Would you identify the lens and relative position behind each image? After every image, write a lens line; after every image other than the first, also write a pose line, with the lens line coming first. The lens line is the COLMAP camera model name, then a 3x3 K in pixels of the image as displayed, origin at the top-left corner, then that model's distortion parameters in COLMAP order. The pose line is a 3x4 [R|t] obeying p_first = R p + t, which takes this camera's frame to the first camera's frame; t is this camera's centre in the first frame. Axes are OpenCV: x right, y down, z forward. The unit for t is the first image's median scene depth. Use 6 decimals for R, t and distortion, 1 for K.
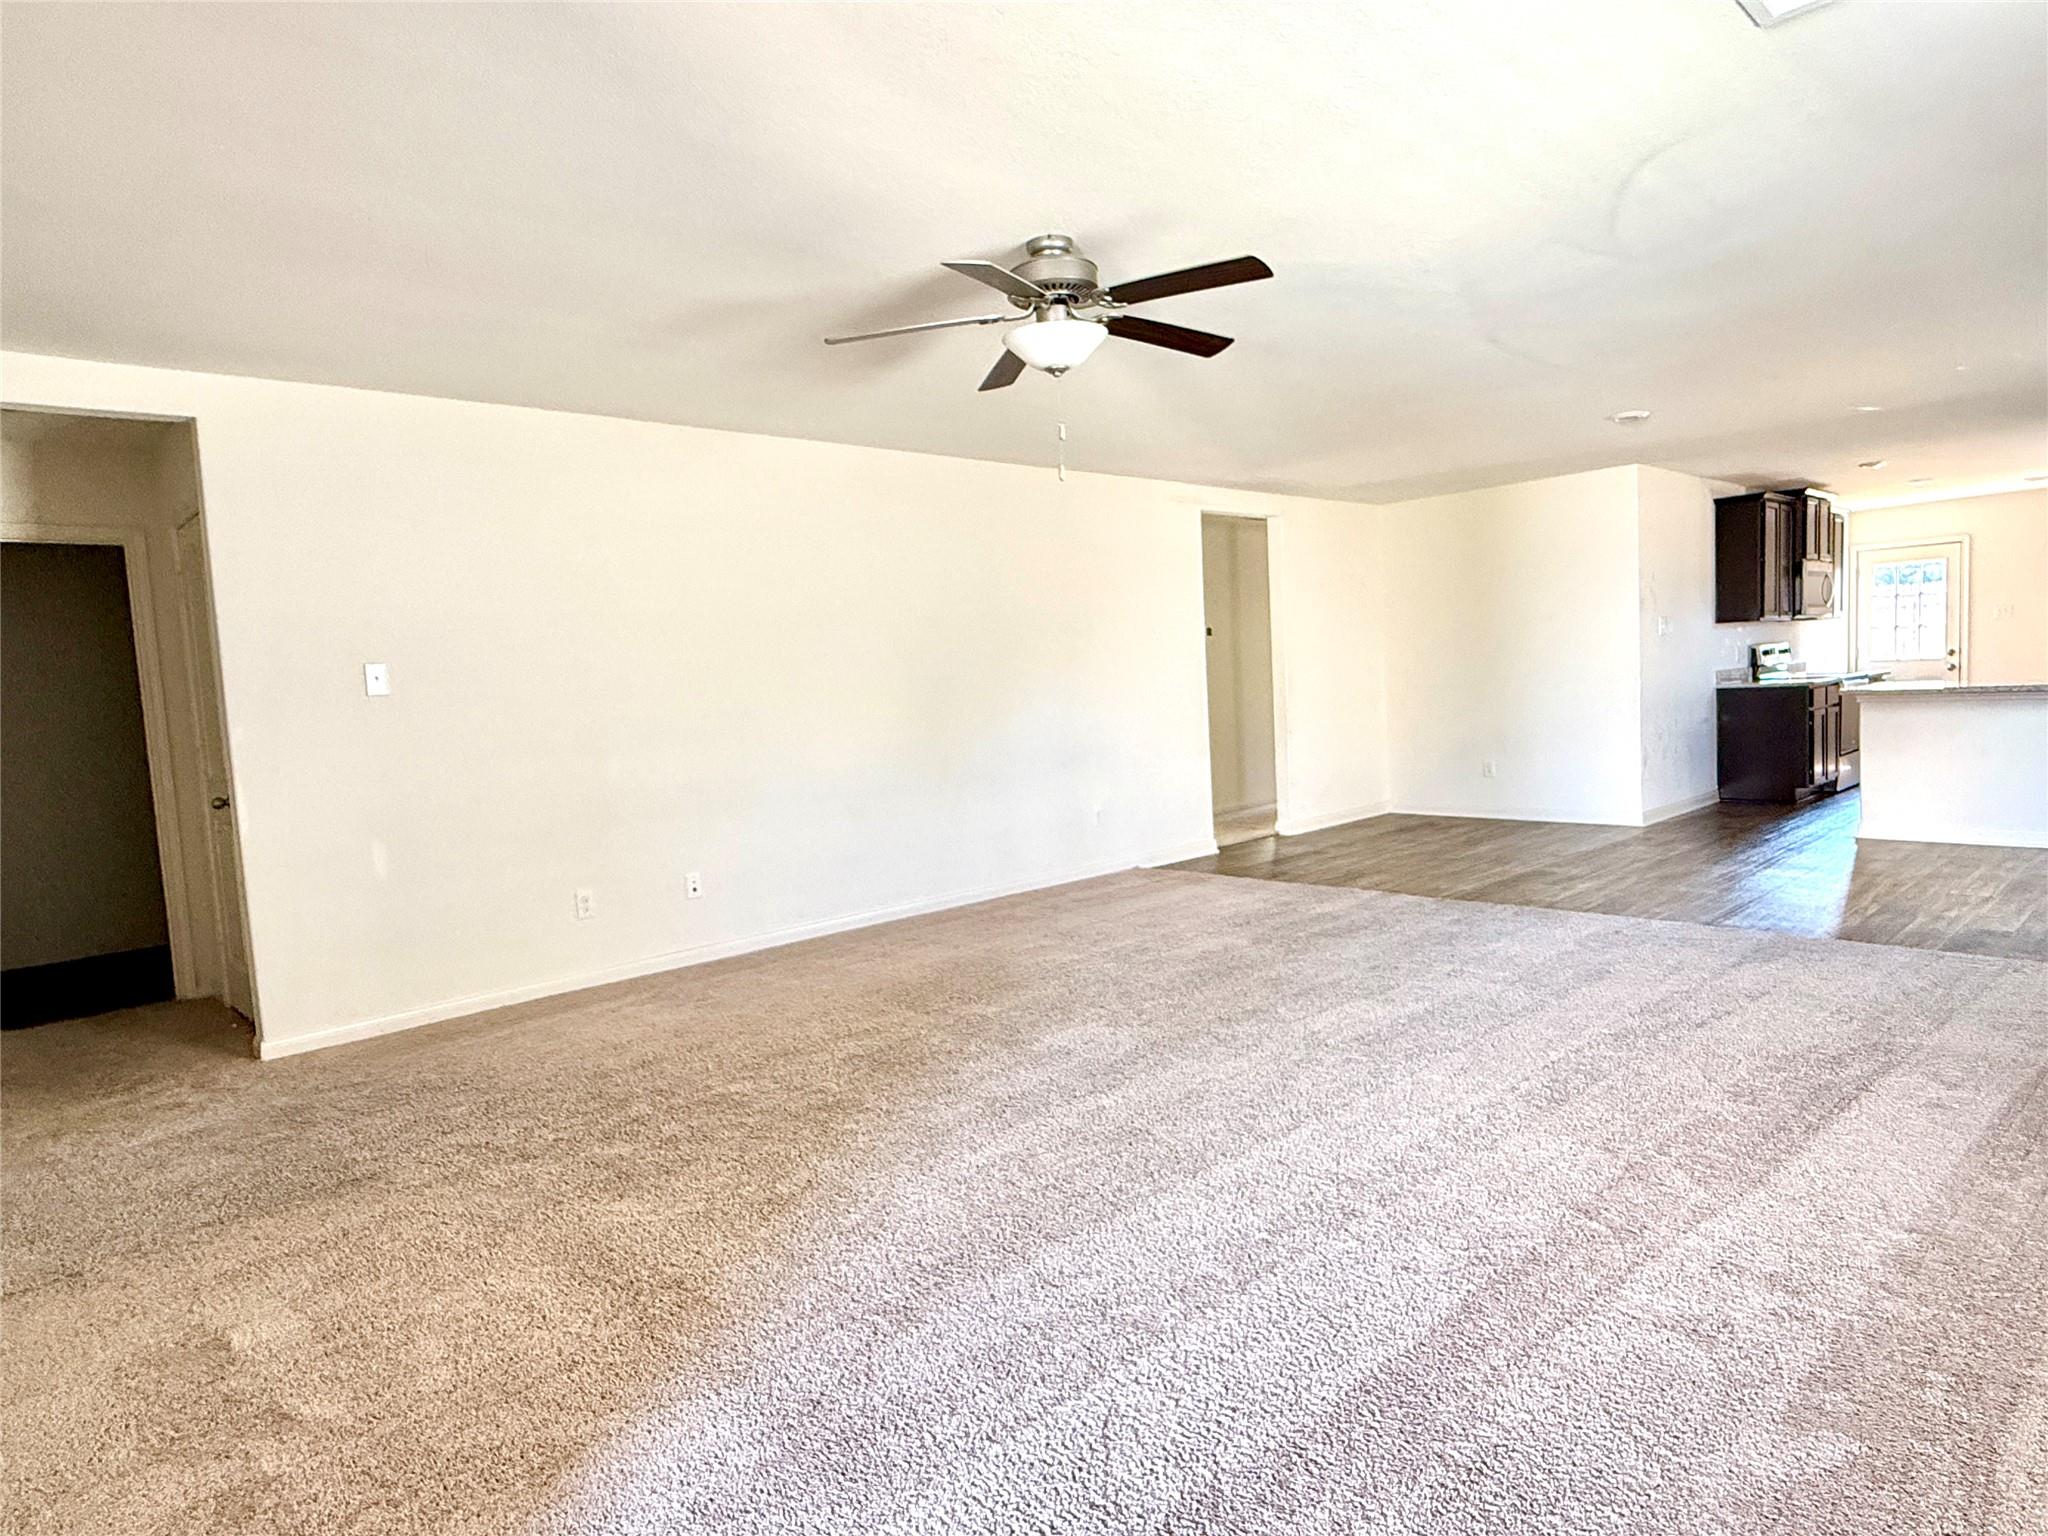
lens RADIAL K [[1195.8, 0, 1024.0], [0, 1195.8, 768.0], [0, 0, 1]] dist [-0.001145, -0.001757]
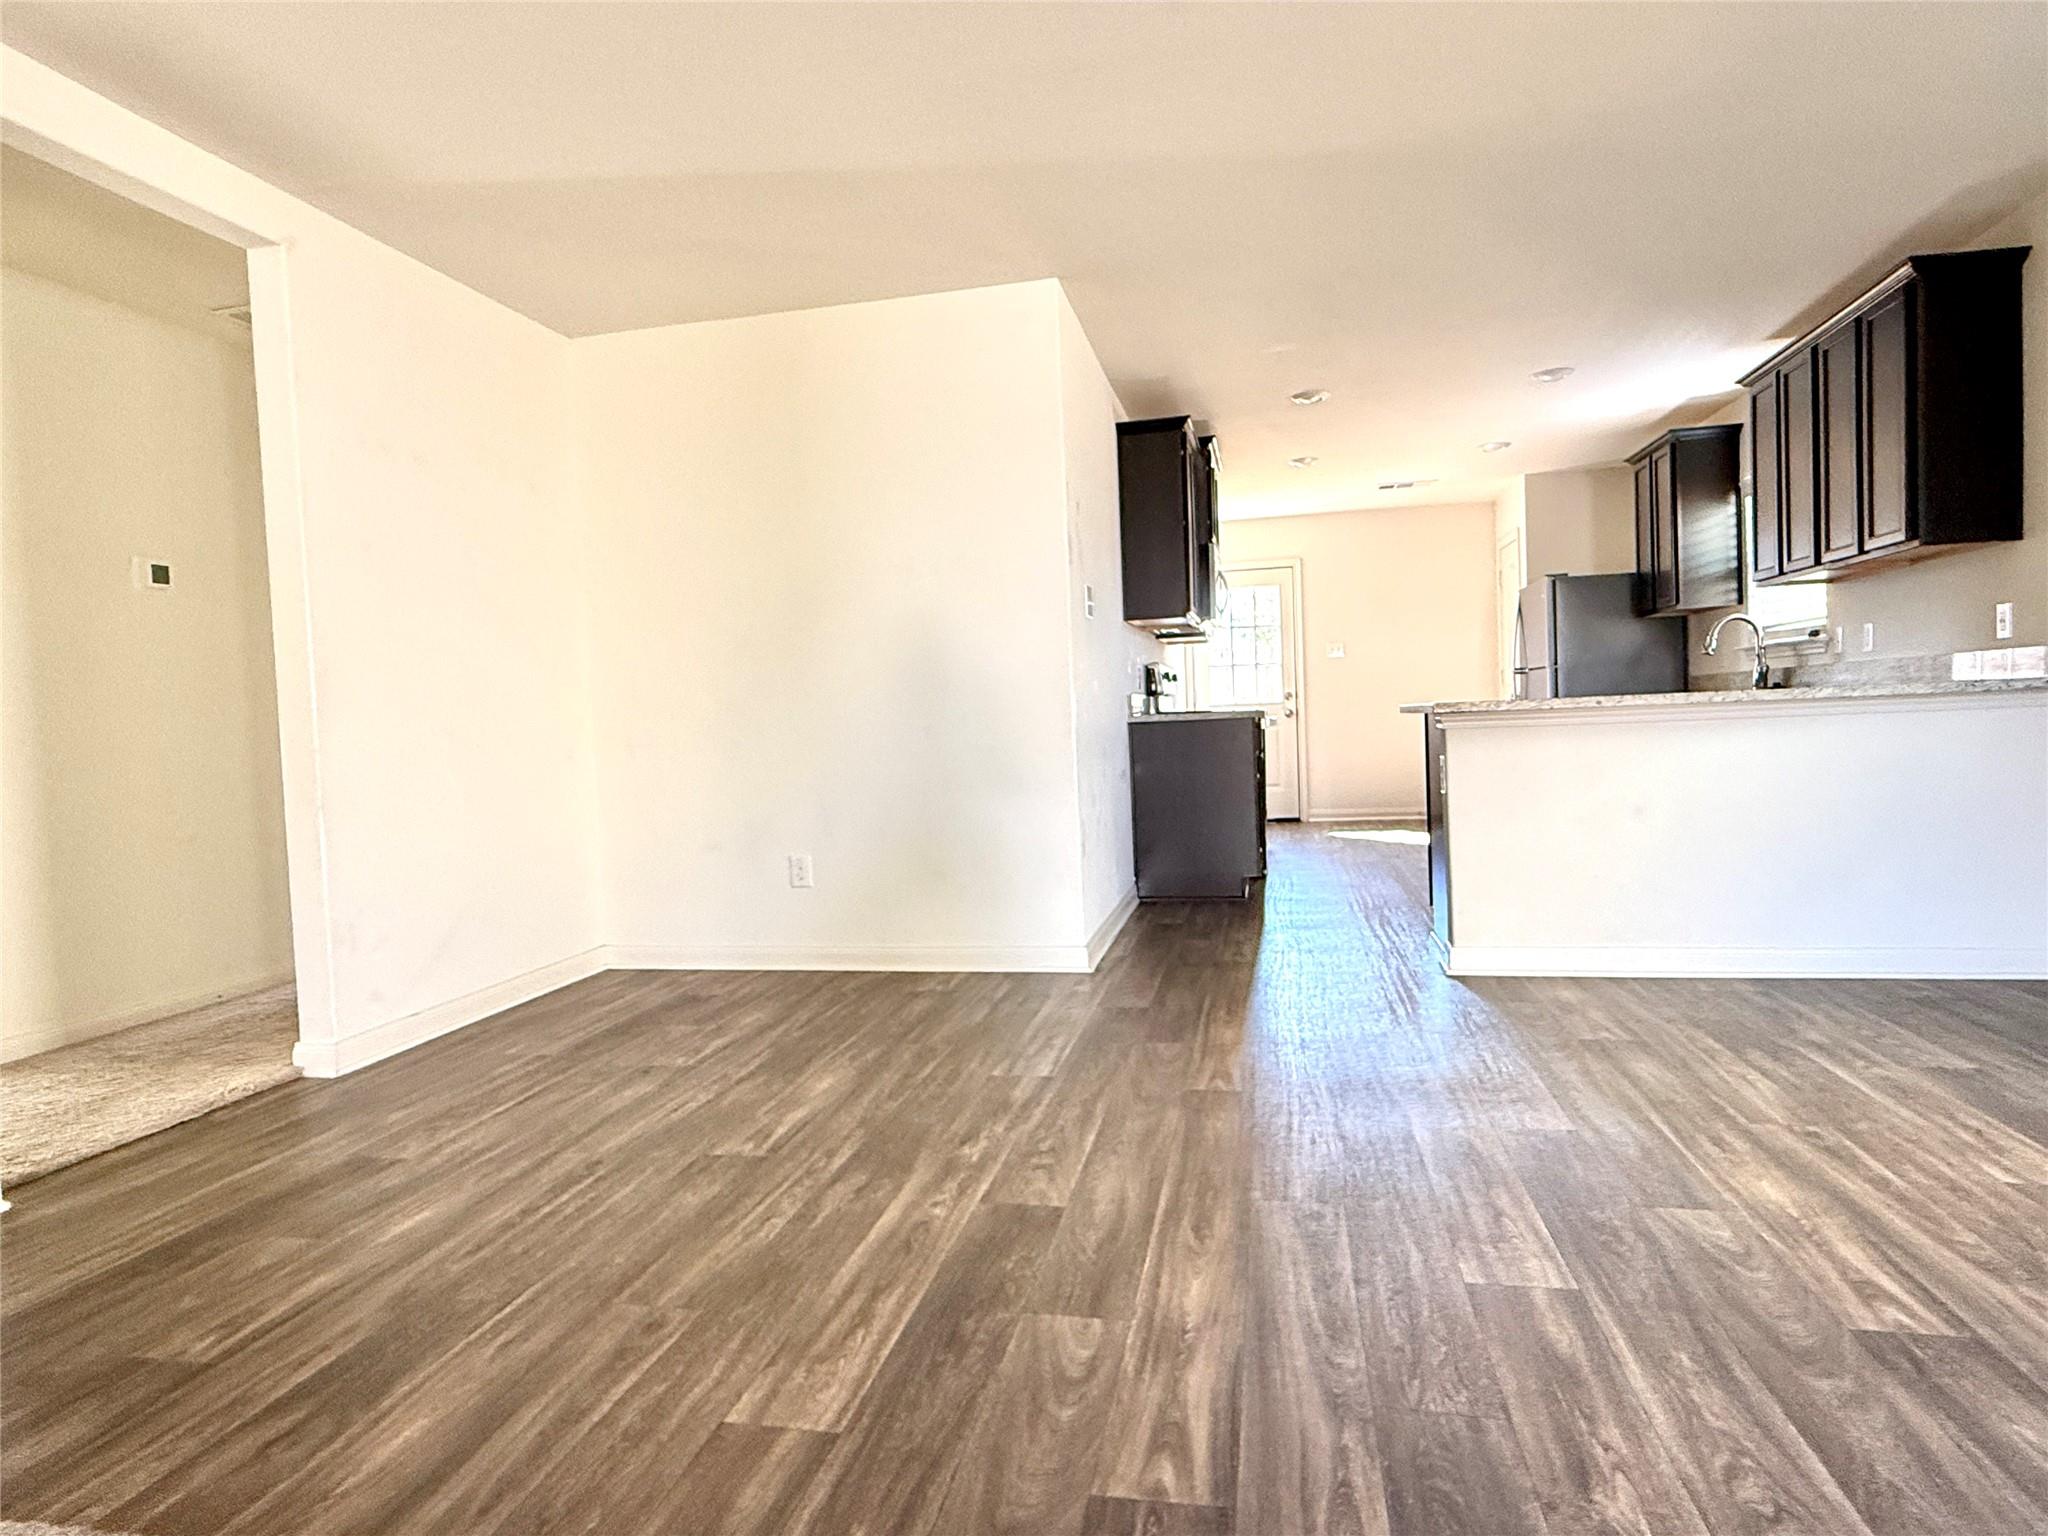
lens RADIAL K [[1165.5, 0, 1018.3], [0, 1165.5, 775.9], [0, 0, 1]] dist [0.001244, 0.000397]
pose [[0.830366, -0.011139, 0.557107, 0.179831], [0.043478, 0.998047, -0.044847, -0.012522], [-0.555519, 0.061462, 0.829229, 0.508404]]
